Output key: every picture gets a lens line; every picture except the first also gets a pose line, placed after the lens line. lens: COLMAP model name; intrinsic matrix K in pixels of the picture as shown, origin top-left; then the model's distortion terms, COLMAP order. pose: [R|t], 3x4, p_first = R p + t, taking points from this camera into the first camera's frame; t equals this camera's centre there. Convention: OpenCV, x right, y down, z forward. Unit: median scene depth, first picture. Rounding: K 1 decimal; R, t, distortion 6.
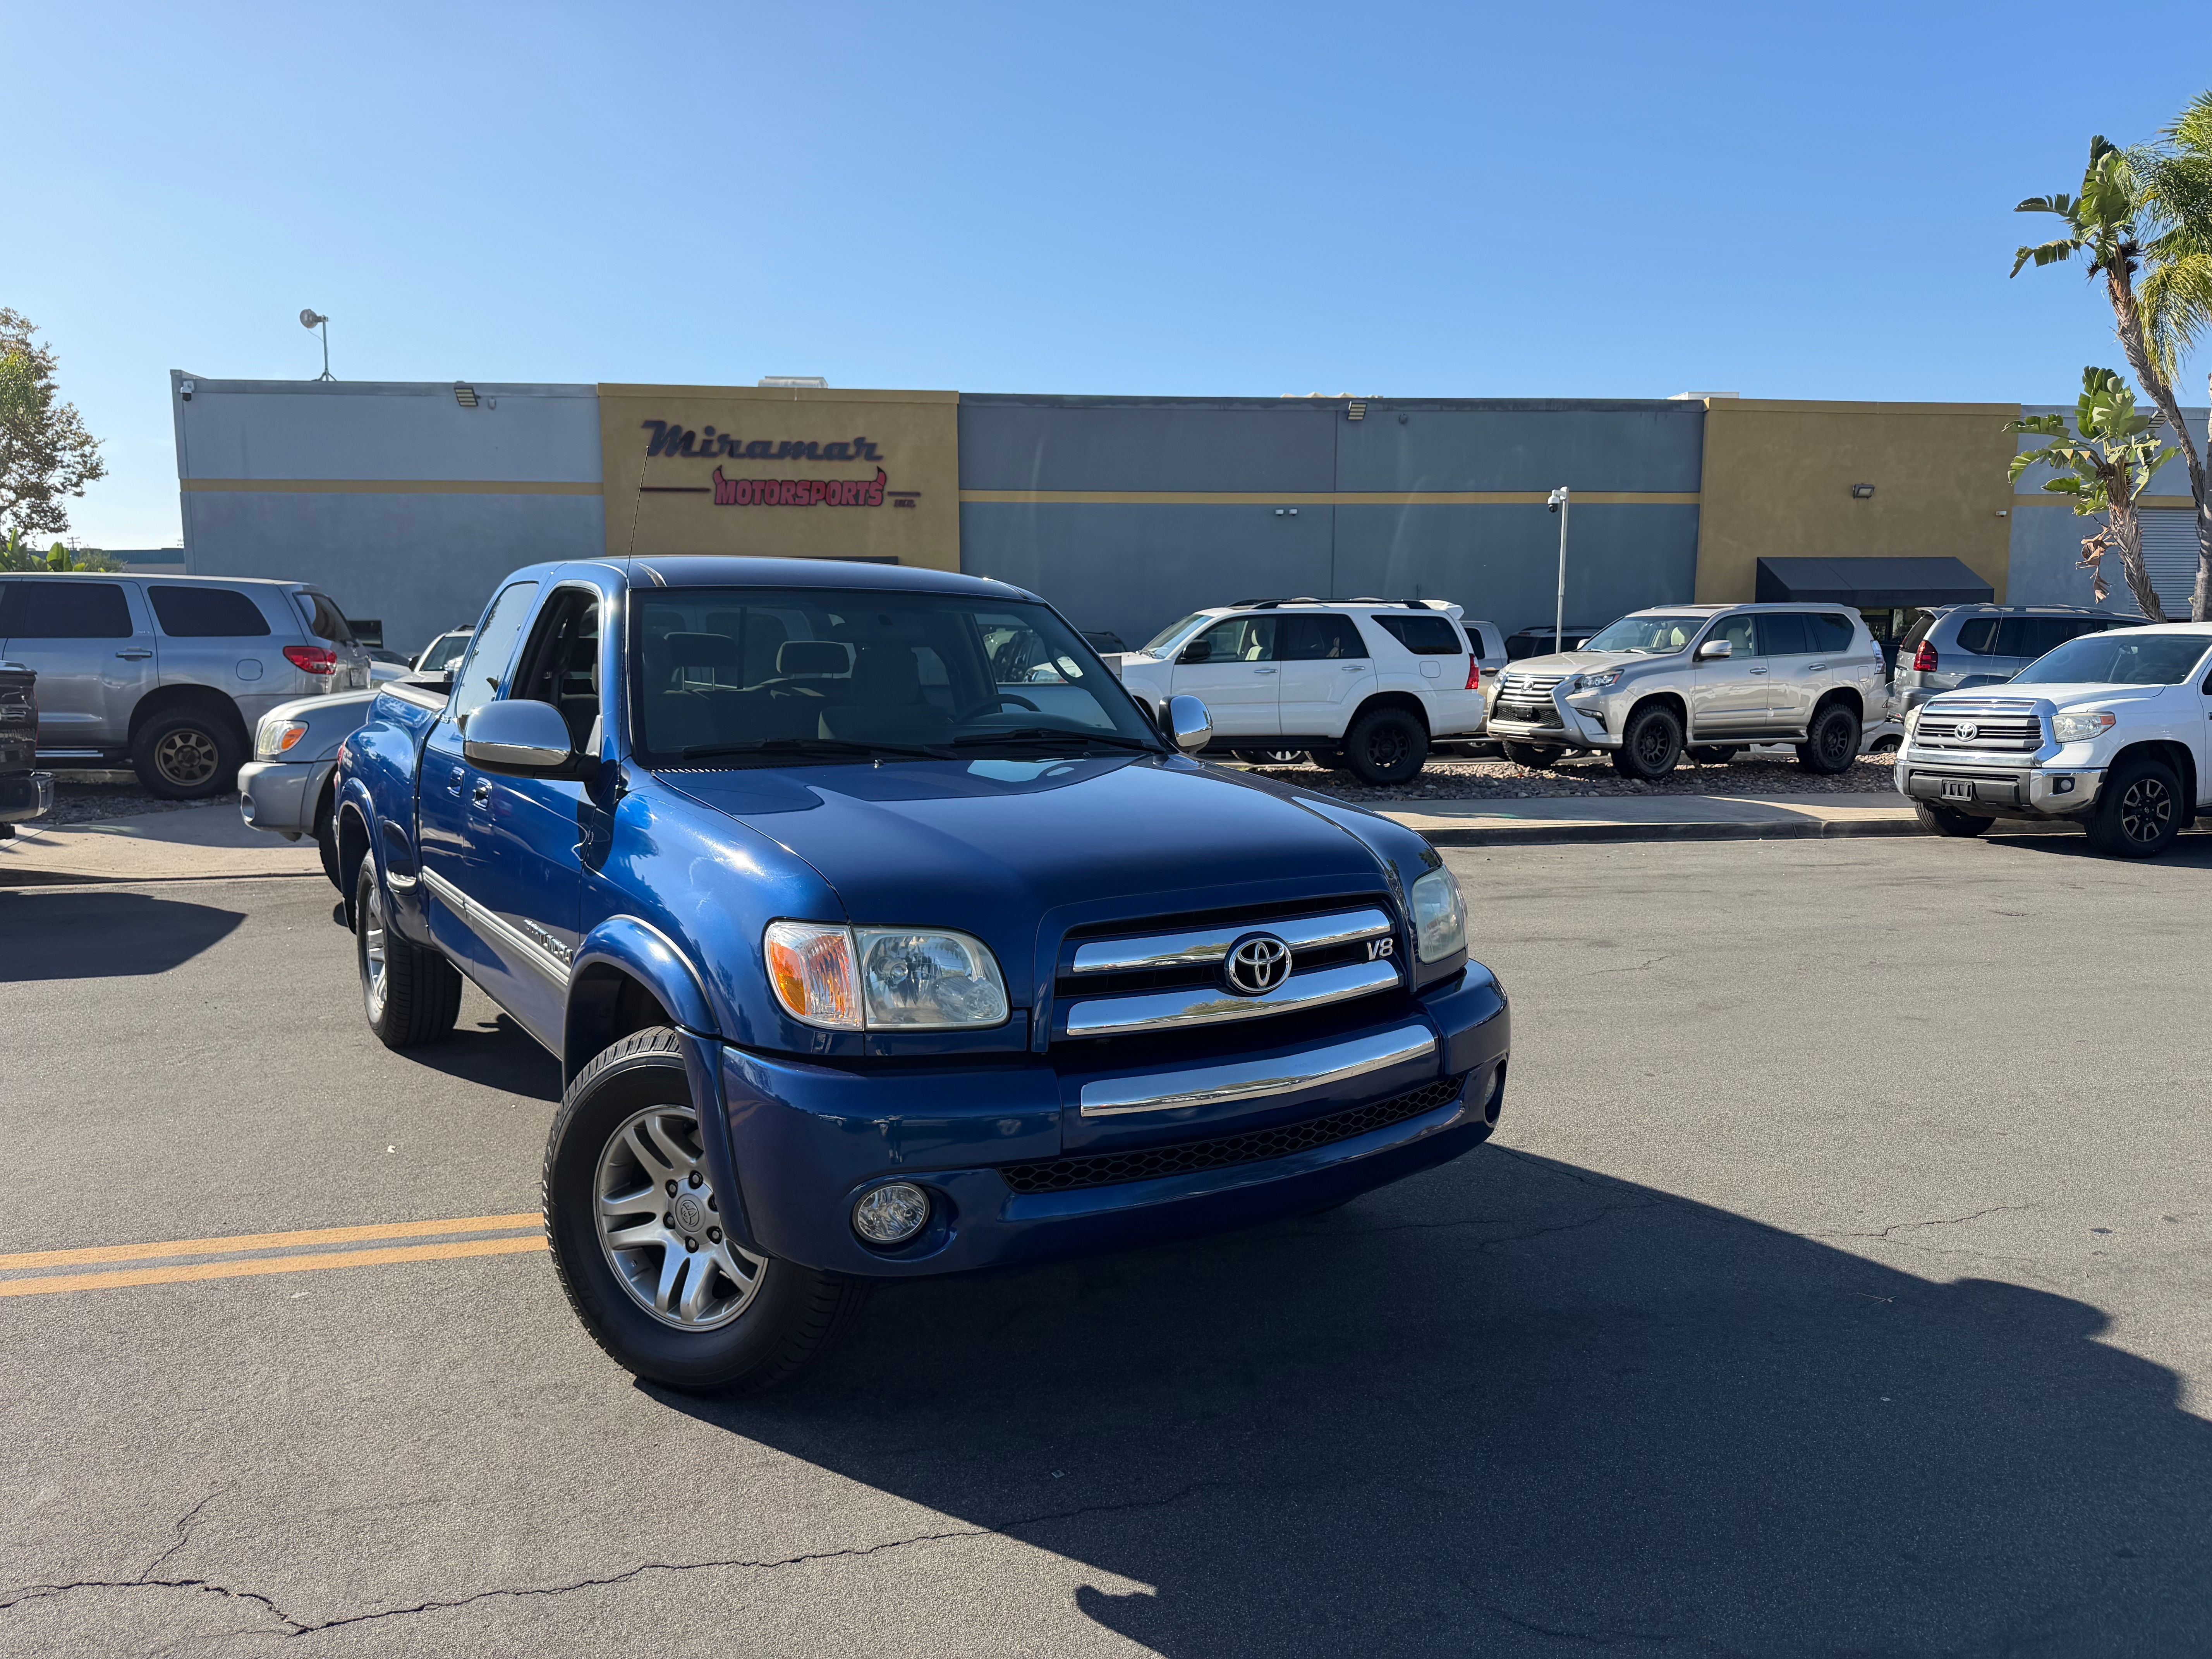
lens RADIAL K [[1558.9, 0, 1100.1], [0, 1558.9, 829.9], [0, 0, 1]] dist [0.029090, -0.055842]
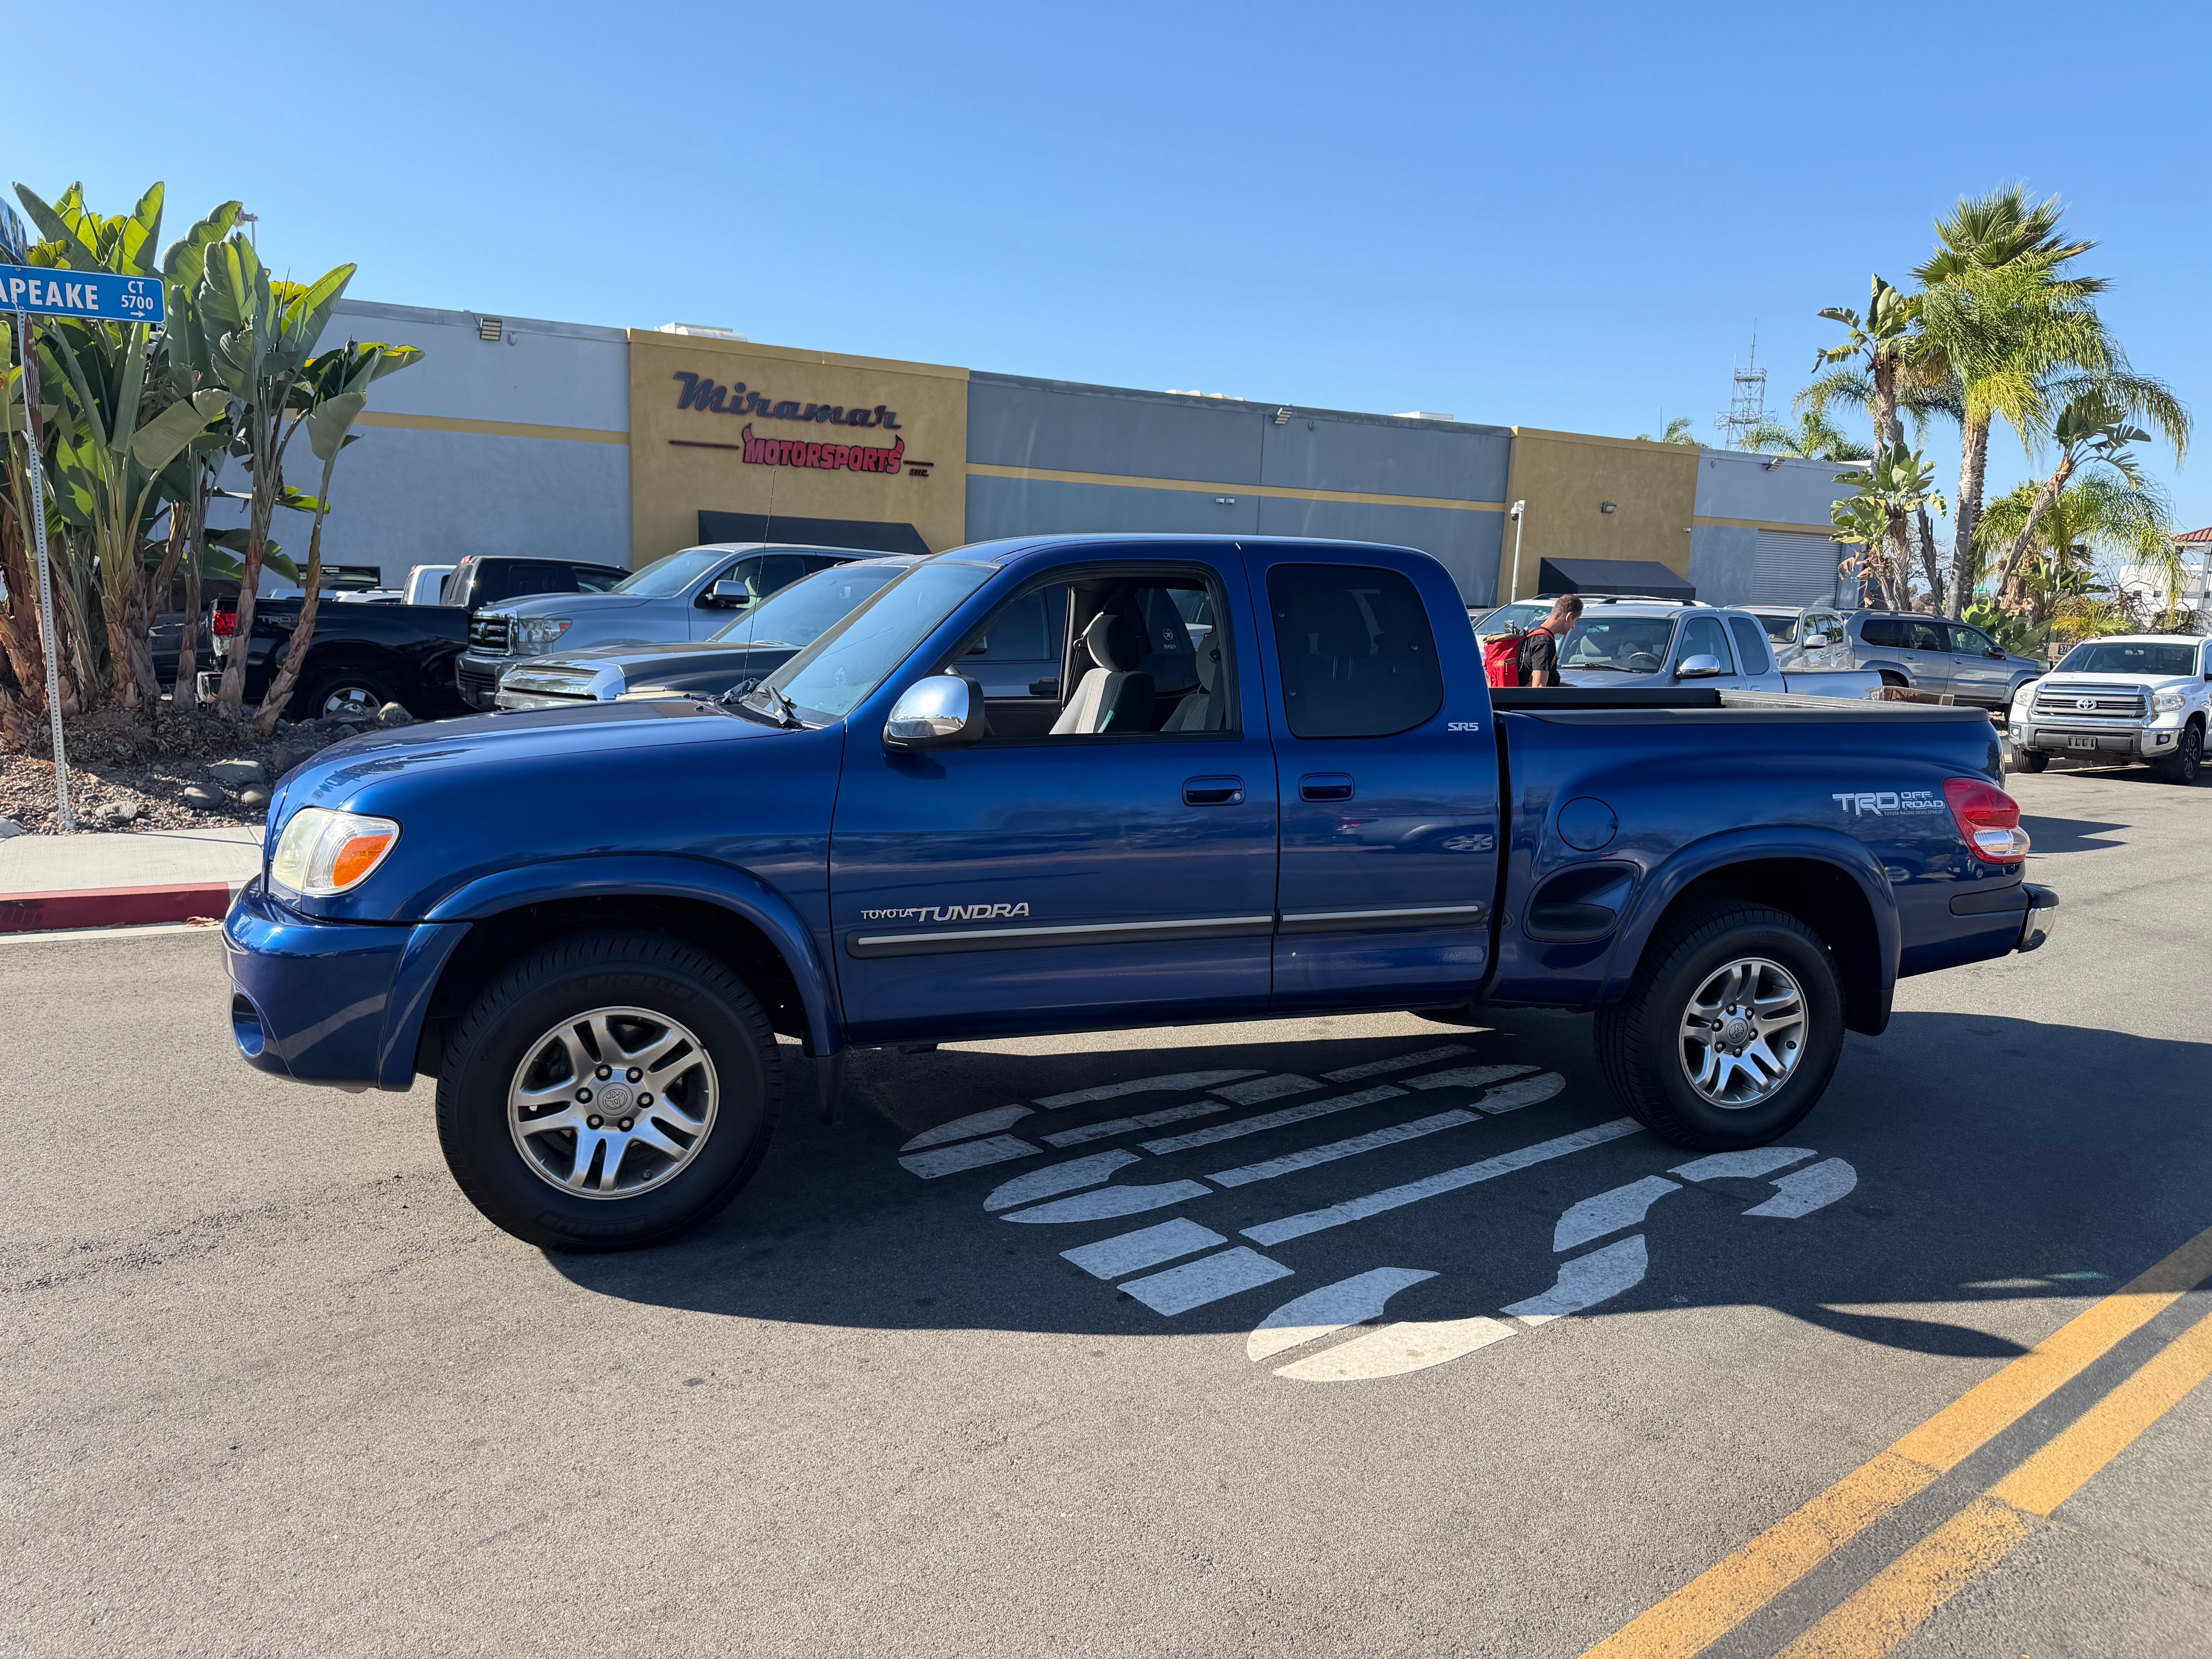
lens RADIAL K [[1558.9, 0, 1099.0], [0, 1558.9, 821.9], [0, 0, 1]] dist [0.029090, -0.055842]
pose [[0.914119, -0.027419, 0.404517, -0.447155], [0.017569, 0.999452, 0.028042, -0.003813], [-0.405064, -0.018527, 0.914101, -0.003122]]
